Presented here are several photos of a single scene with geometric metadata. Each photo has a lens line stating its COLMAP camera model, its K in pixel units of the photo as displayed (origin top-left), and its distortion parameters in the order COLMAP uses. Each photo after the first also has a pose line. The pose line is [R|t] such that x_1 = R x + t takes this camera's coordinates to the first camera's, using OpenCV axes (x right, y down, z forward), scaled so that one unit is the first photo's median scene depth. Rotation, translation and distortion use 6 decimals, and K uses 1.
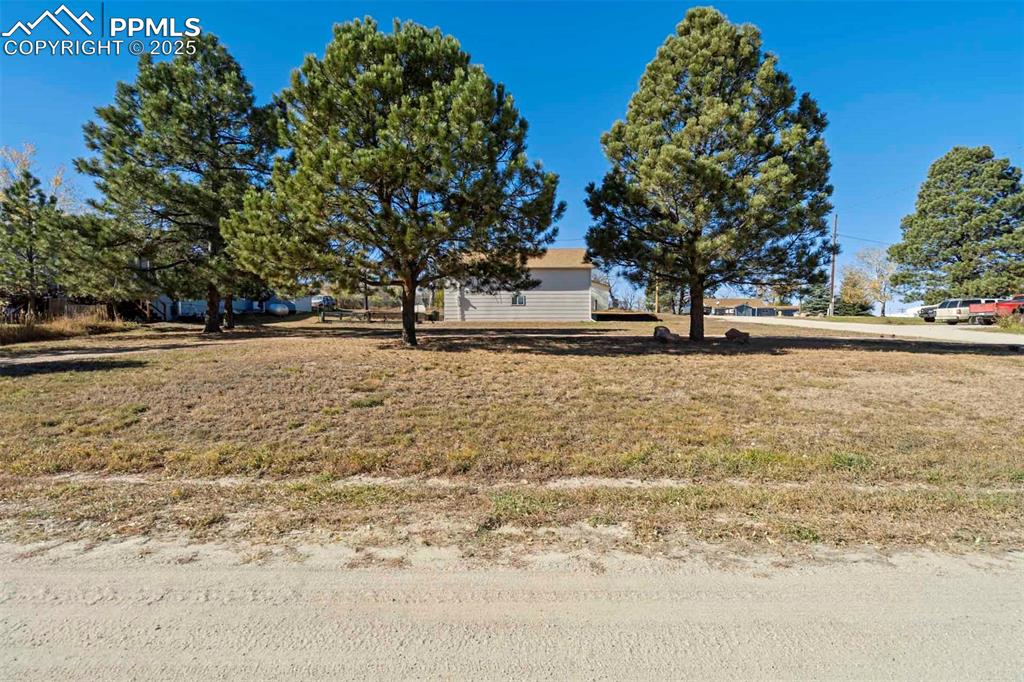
lens RADIAL K [[472.9, 0, 513.0], [0, 472.9, 339.2], [0, 0, 1]] dist [0.003357, -0.000104]
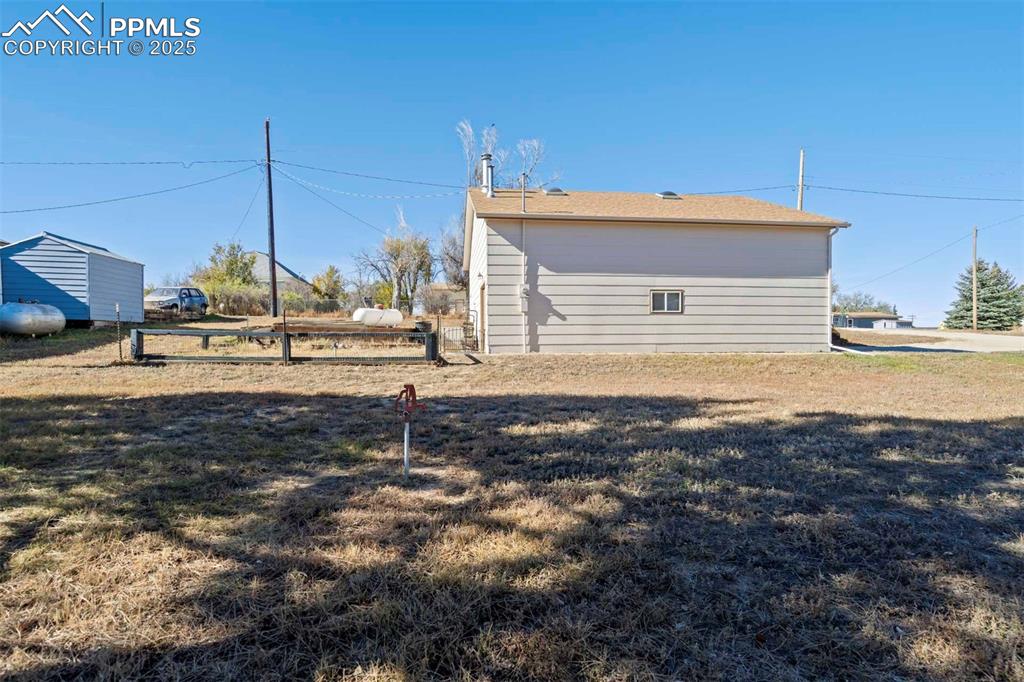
lens RADIAL K [[534.3, 0, 510.8], [0, 534.3, 342.3], [0, 0, 1]] dist [0.002068, 0.000138]
pose [[0.993834, 0.002617, 0.110844, -0.174343], [-0.002032, 0.999983, -0.005383, -0.043600], [-0.110856, 0.005125, 0.993823, 0.557812]]
